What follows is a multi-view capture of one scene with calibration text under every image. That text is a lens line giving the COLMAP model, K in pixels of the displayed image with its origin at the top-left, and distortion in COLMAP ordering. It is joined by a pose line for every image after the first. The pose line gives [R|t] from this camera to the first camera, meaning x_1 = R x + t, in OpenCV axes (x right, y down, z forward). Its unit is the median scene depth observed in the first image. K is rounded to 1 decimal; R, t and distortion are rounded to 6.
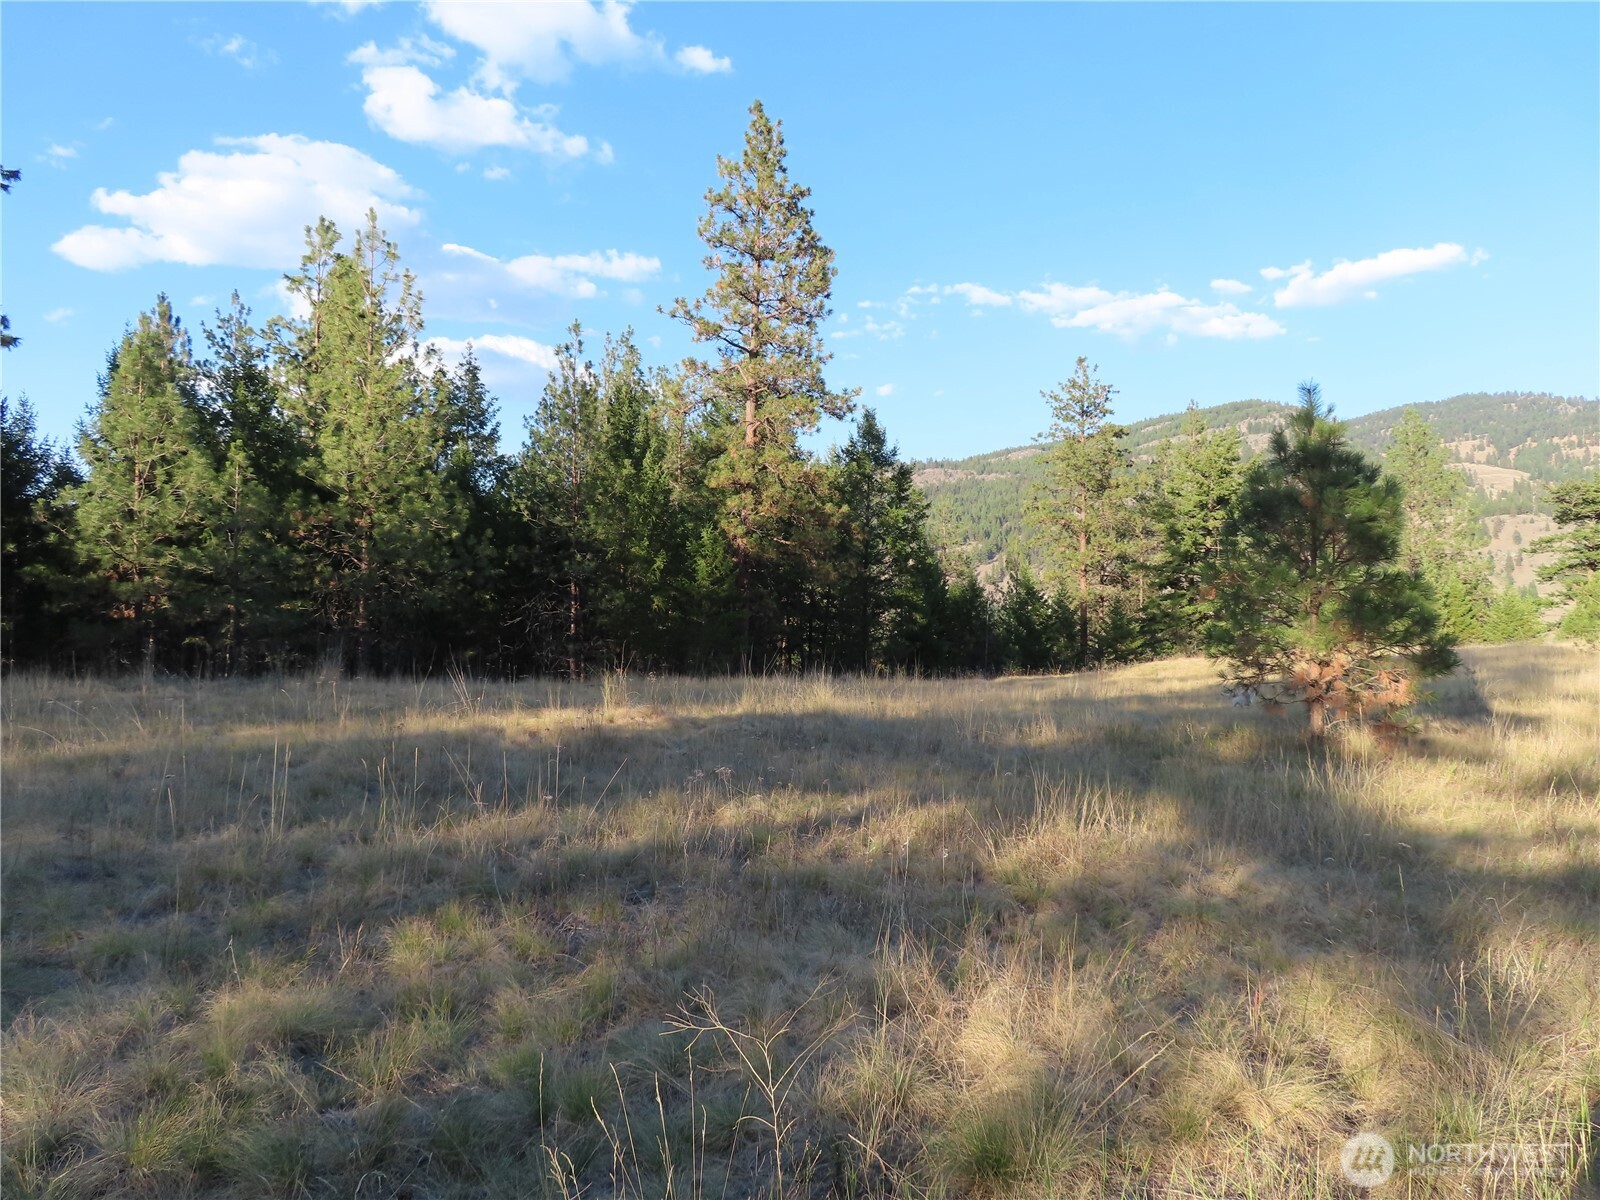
lens RADIAL K [[1146.4, 0, 798.6], [0, 1146.4, 591.9], [0, 0, 1]] dist [-0.007919, 0.009969]
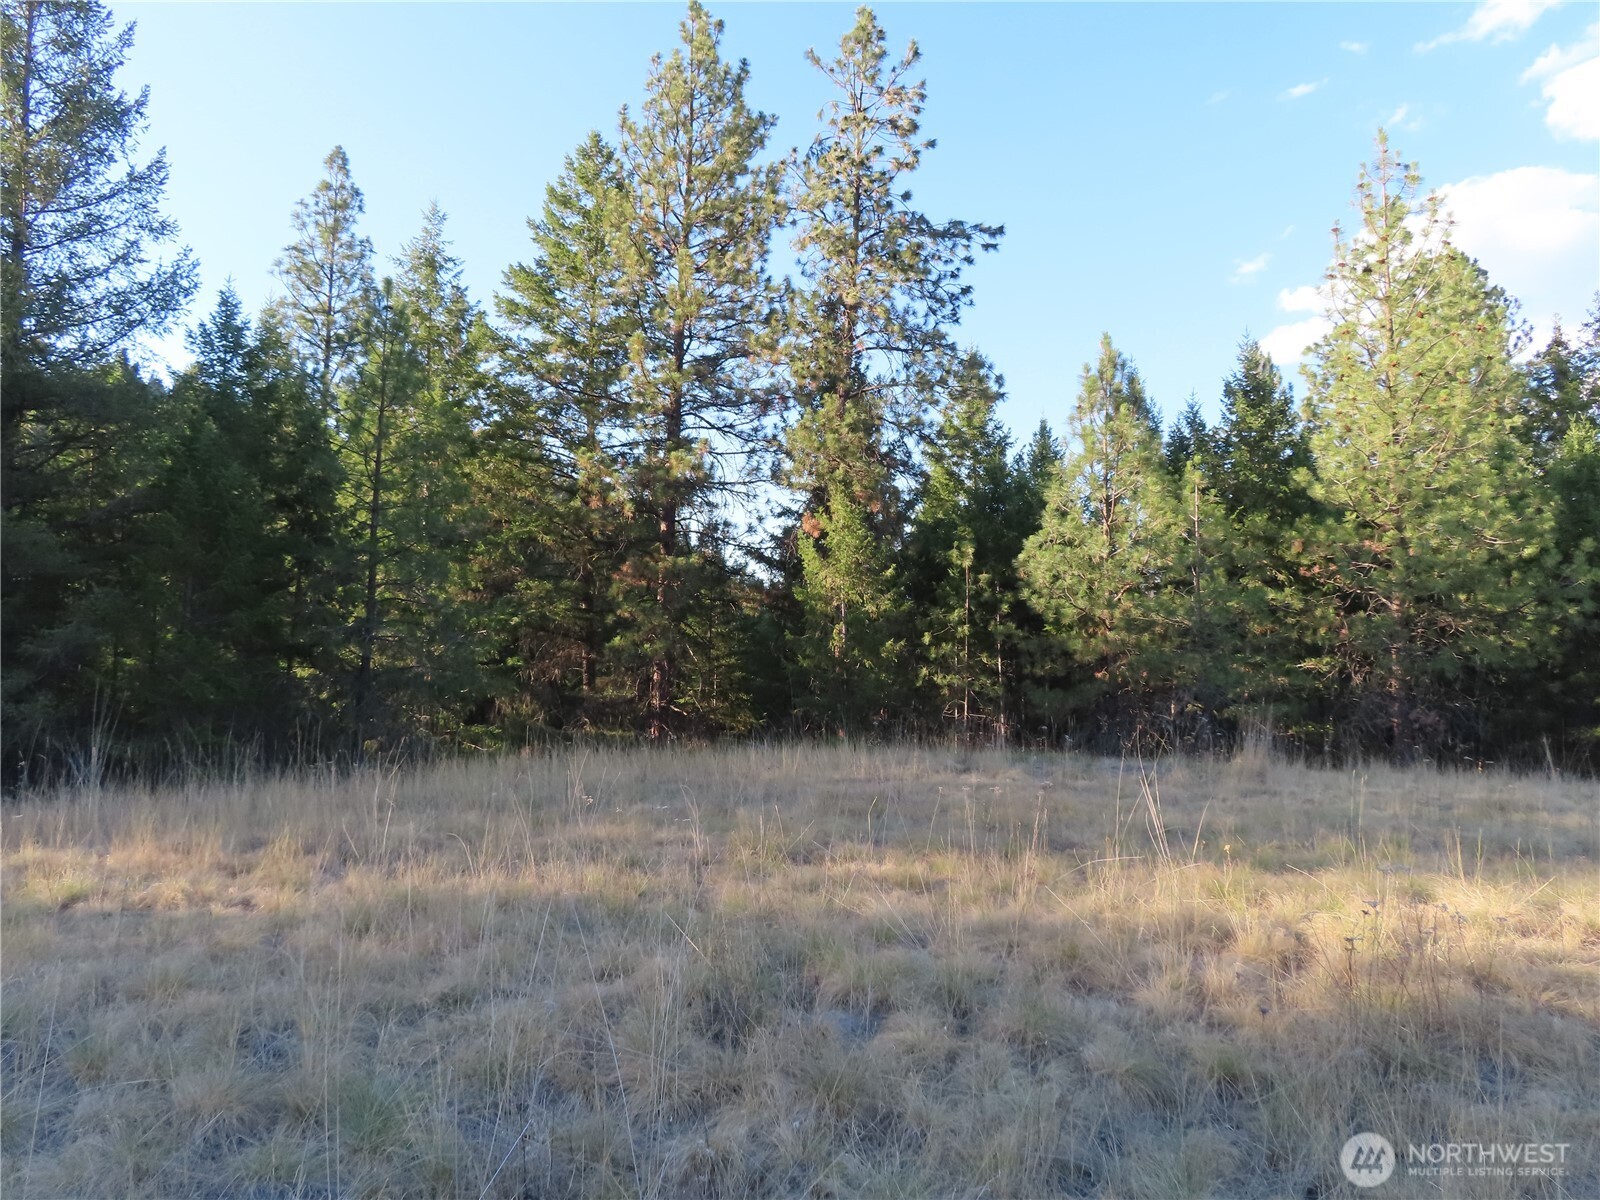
lens RADIAL K [[1146.4, 0, 798.6], [0, 1146.4, 591.9], [0, 0, 1]] dist [-0.007919, 0.009969]
pose [[0.569487, -0.072258, -0.818818, 0.000410], [0.024815, 0.997186, -0.070740, 0.010079], [0.821626, 0.019966, 0.569677, 0.288961]]
